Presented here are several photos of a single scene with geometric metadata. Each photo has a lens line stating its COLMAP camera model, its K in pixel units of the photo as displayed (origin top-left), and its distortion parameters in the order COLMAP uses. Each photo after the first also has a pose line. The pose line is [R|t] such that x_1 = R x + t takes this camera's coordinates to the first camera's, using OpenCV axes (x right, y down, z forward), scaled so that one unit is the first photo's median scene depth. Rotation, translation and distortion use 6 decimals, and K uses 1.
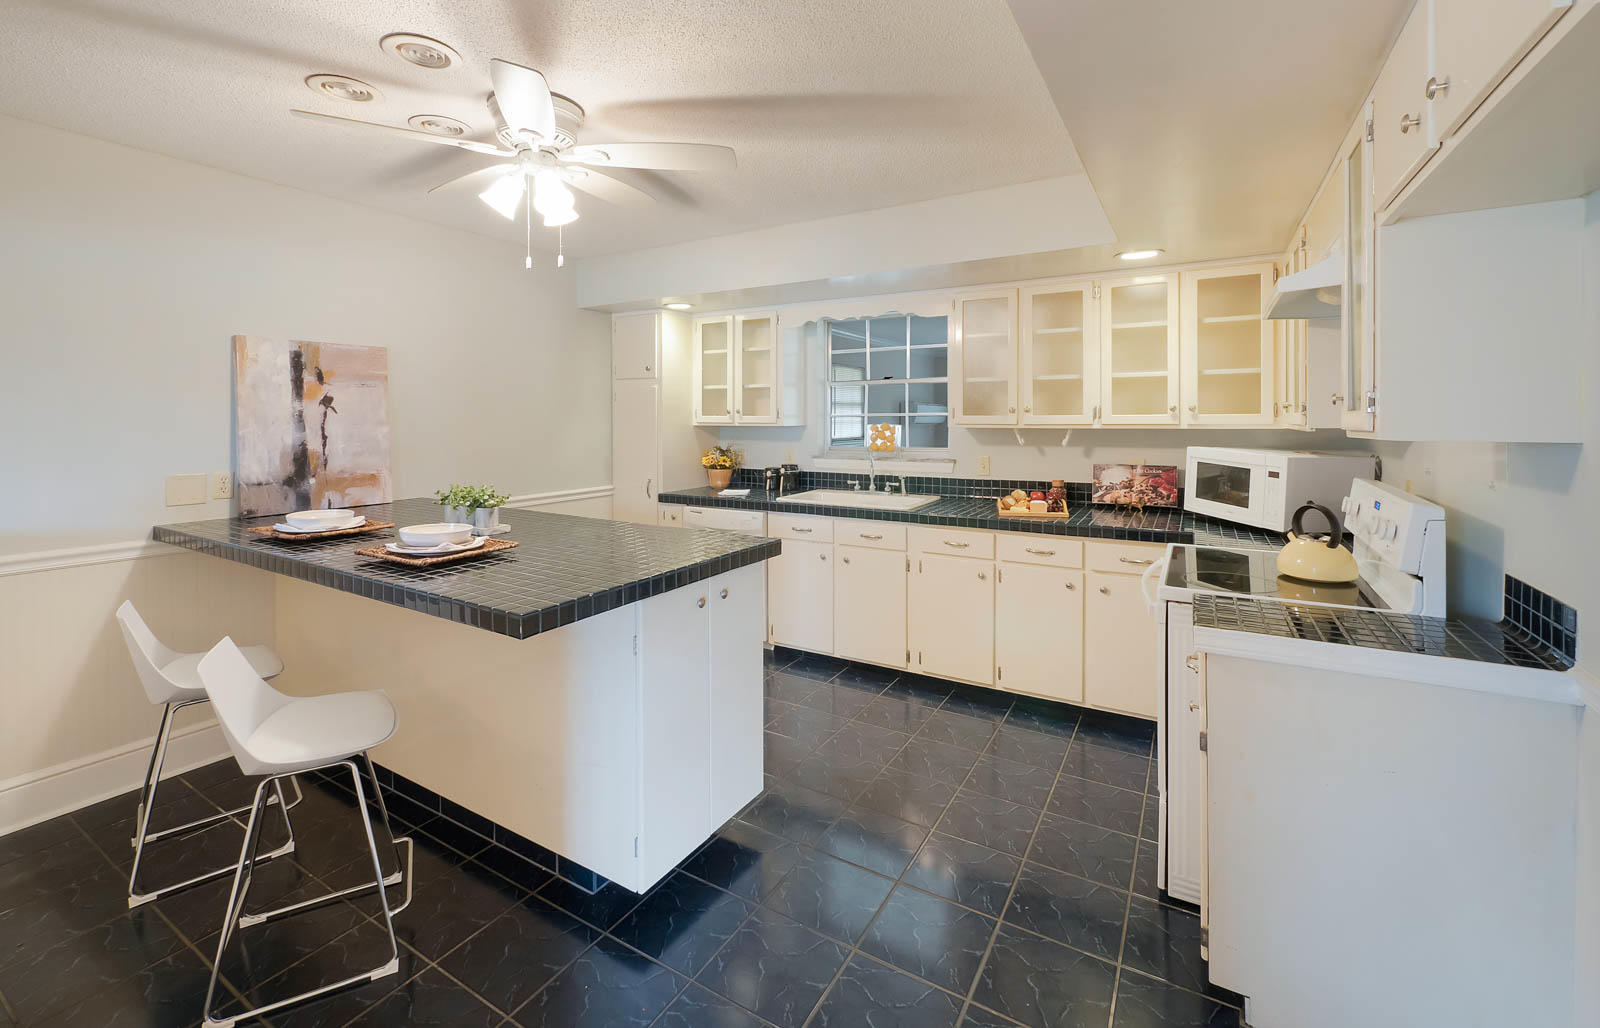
lens RADIAL K [[672.9, 0, 796.1], [0, 672.9, 433.9], [0, 0, 1]] dist [-0.000971, 0.000114]
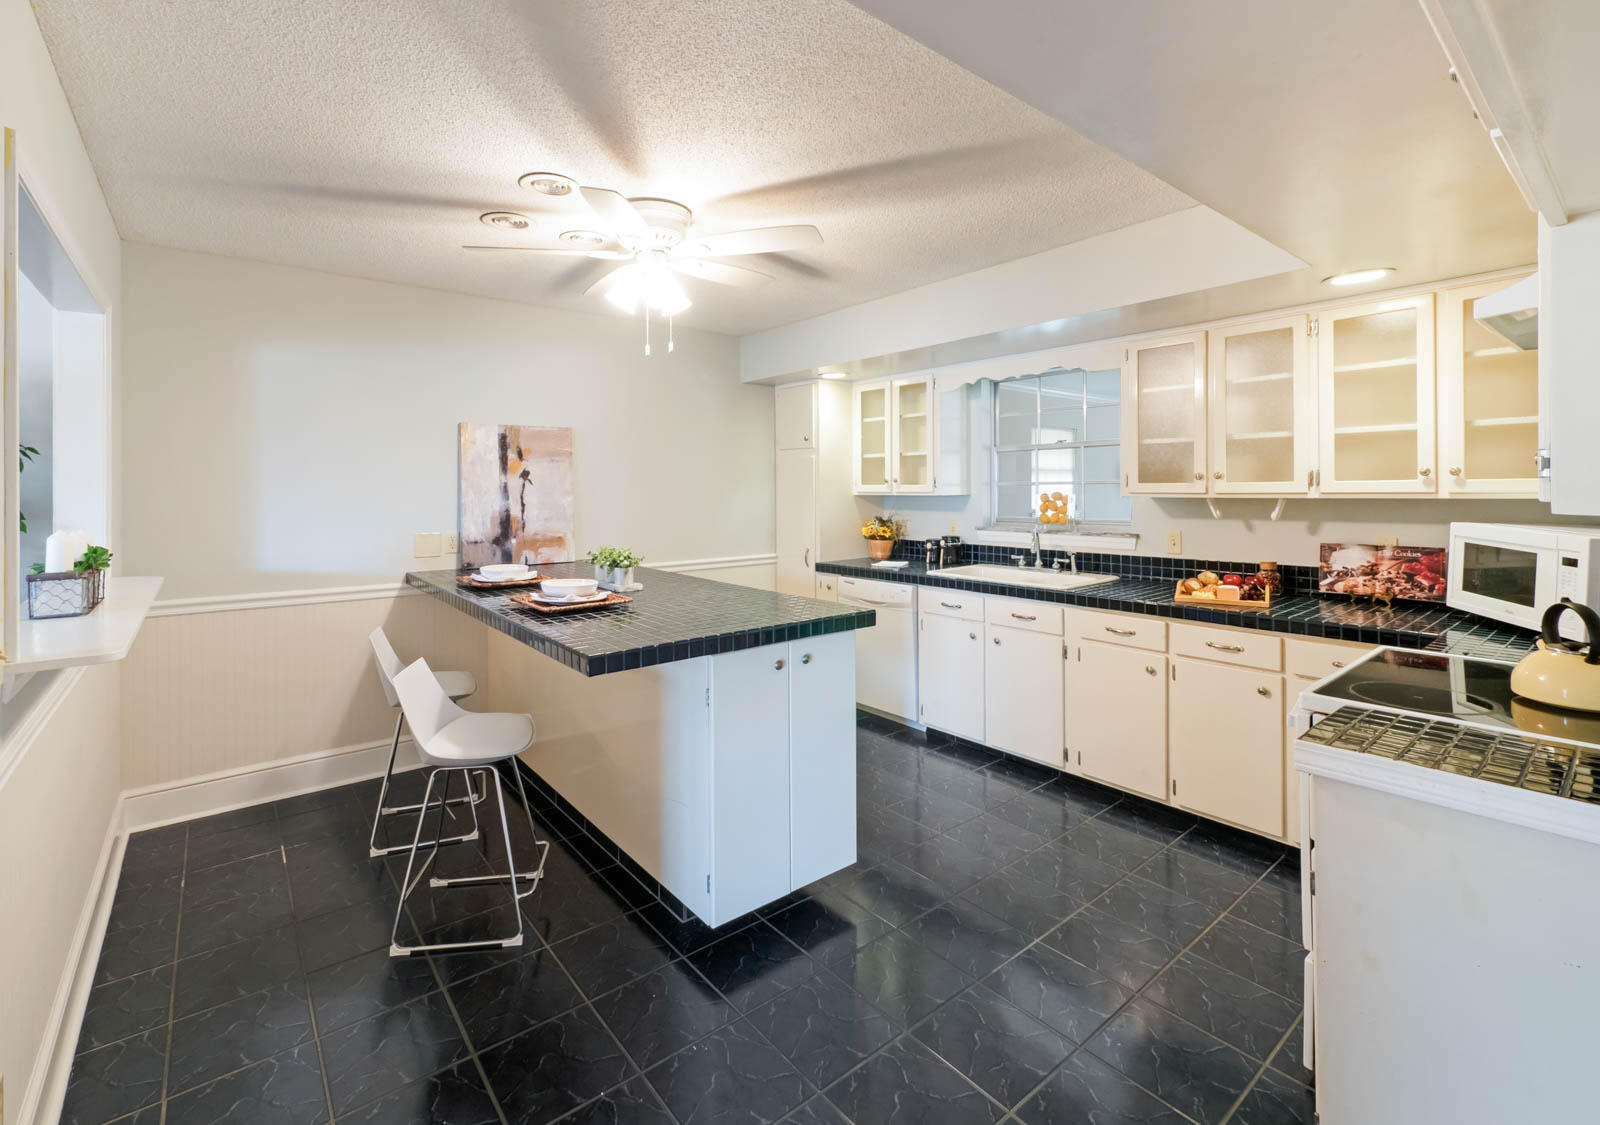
lens RADIAL K [[712.6, 0, 767.7], [0, 712.6, 498.6], [0, 0, 1]] dist [0.004959, -0.000035]
pose [[0.932315, 0.001344, -0.361645, 0.161379], [-0.003763, 0.999975, -0.005984, -0.000110], [0.361628, 0.006939, 0.932297, -0.026509]]
